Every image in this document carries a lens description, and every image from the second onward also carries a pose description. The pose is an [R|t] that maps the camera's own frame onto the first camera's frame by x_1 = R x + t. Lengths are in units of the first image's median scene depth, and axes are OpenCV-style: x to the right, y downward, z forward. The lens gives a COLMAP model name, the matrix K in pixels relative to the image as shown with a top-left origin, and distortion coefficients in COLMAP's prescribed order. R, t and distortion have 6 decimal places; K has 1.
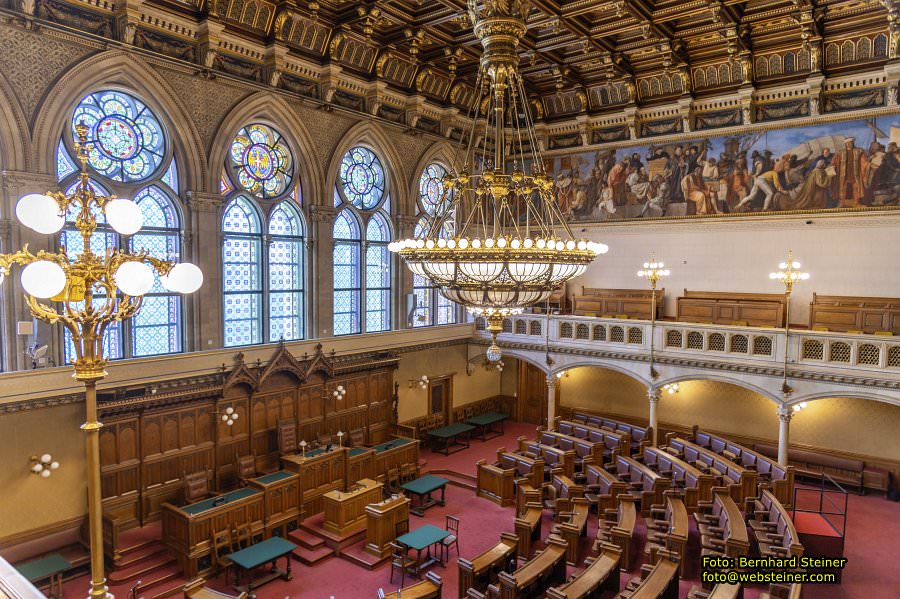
lens RADIAL K [[606.9, 0, 450.9], [0, 606.9, 318.0], [0, 0, 1]] dist [0.005874, 0.000830]
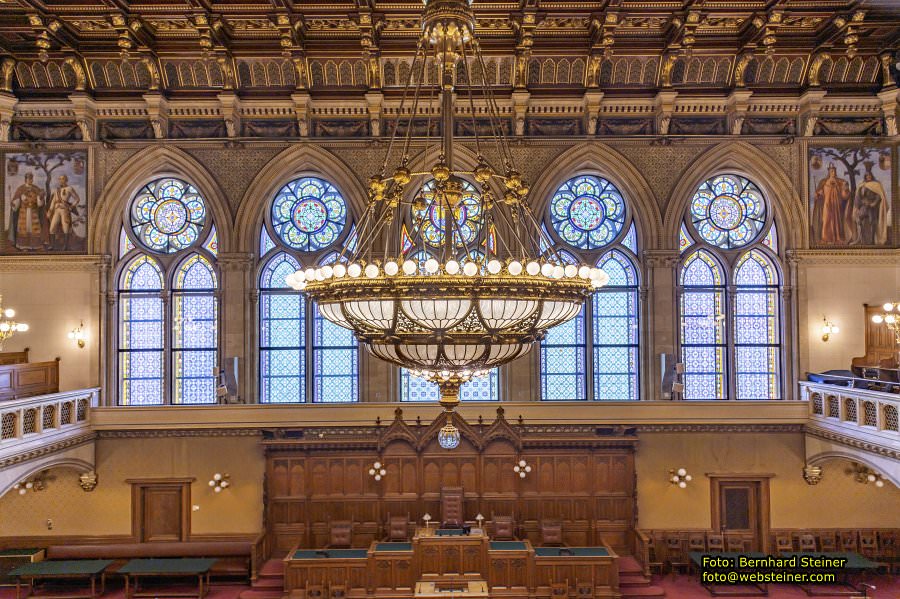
lens RADIAL K [[541.6, 0, 447.8], [0, 541.6, 310.3], [0, 0, 1]] dist [0.001892, 0.000235]
pose [[0.609993, -0.028609, -0.791890, 0.257781], [-0.052044, 0.995744, -0.076064, -0.024744], [0.790696, 0.087611, 0.605908, 0.332546]]
